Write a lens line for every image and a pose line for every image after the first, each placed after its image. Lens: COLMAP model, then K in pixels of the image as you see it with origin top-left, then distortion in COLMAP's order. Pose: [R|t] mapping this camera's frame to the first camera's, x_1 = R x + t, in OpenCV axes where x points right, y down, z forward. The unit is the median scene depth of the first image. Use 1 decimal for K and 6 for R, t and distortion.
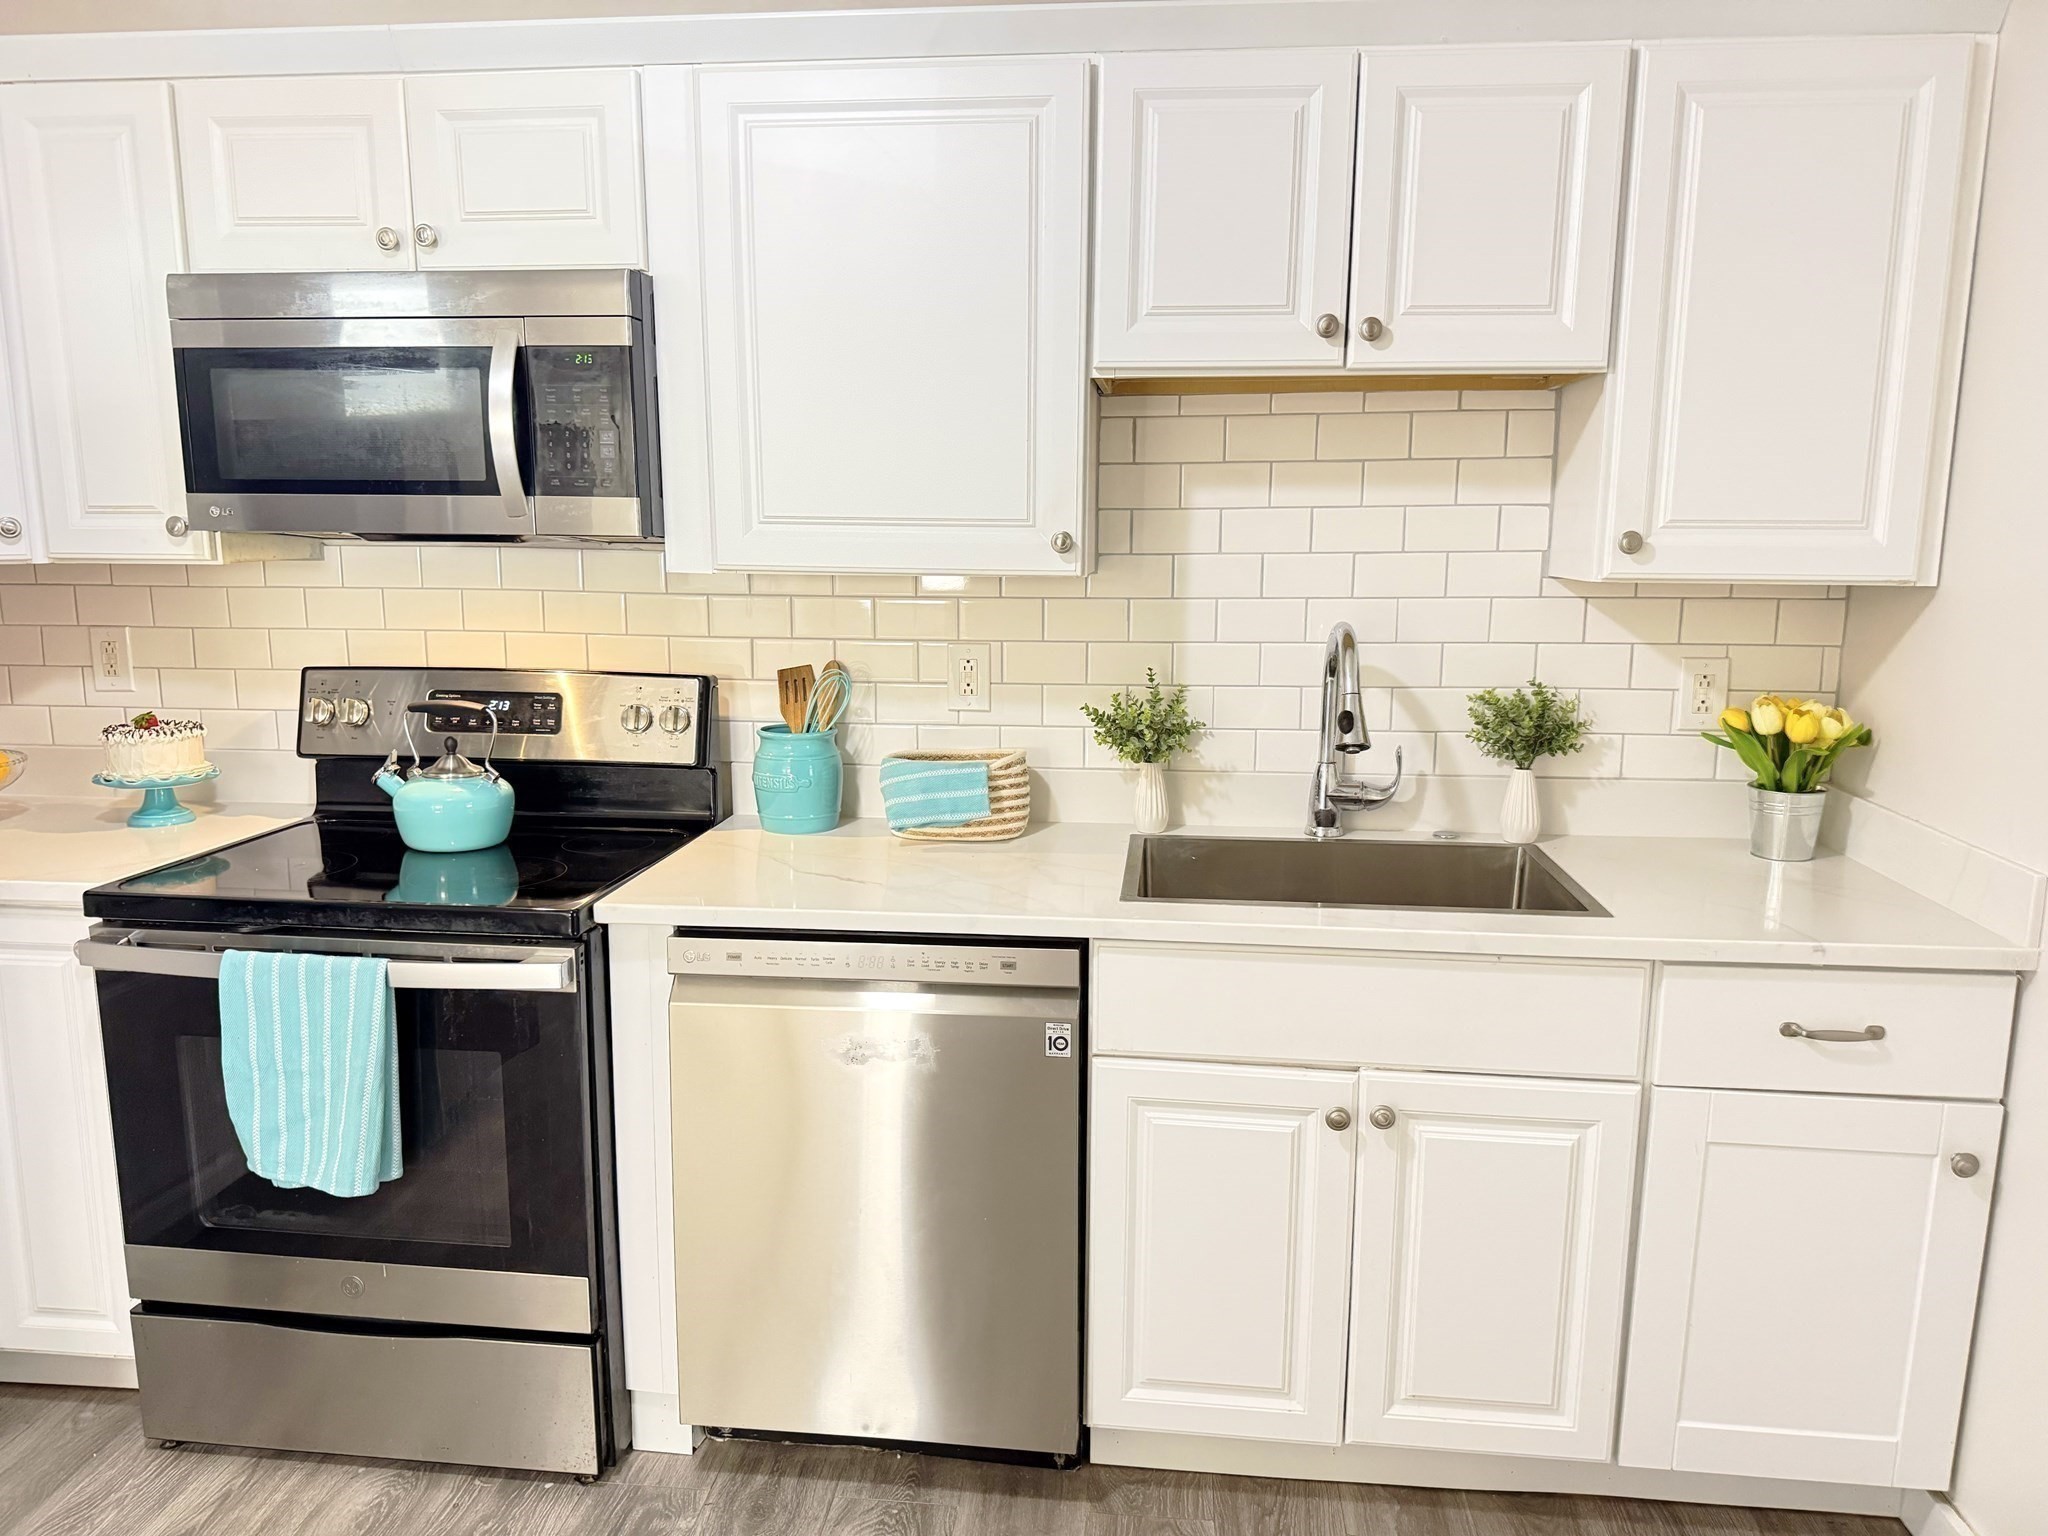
lens RADIAL K [[1401.2, 0, 1024.0], [0, 1401.2, 768.0], [0, 0, 1]] dist [0.032647, -0.037944]
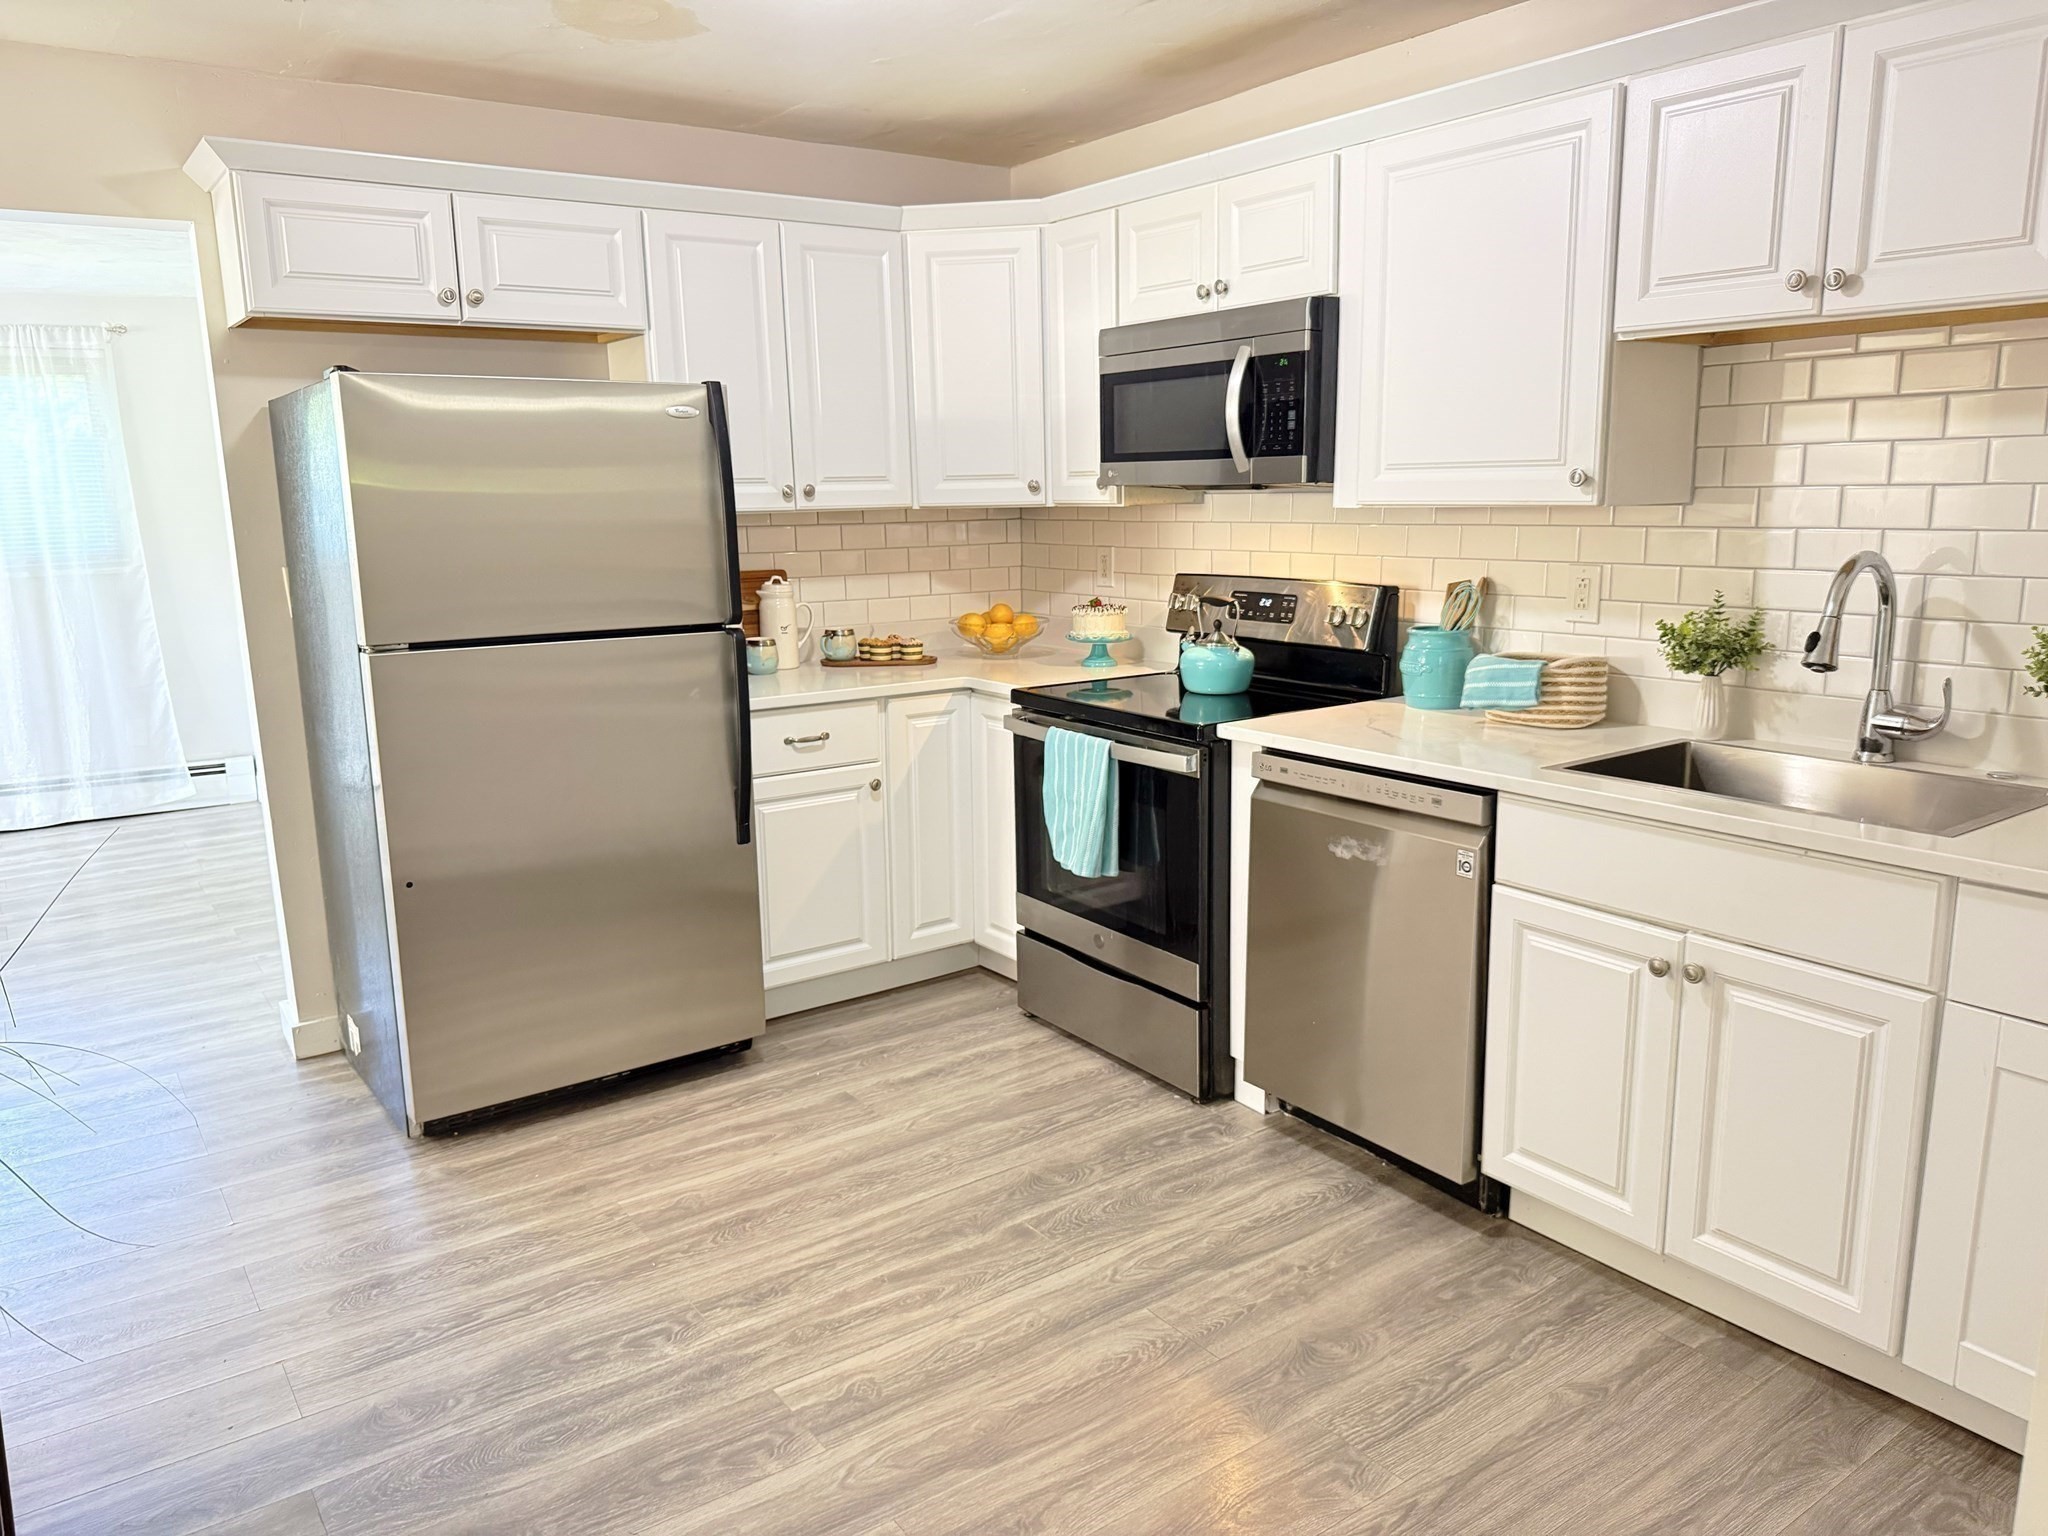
lens RADIAL K [[1453.9, 0, 1024.0], [0, 1453.9, 768.0], [0, 0, 1]] dist [0.095879, -0.163984]
pose [[0.654809, 0.128099, -0.744860, 0.698818], [-0.102752, 0.991470, 0.080181, 0.034803], [0.748777, 0.024032, 0.662386, -0.205288]]
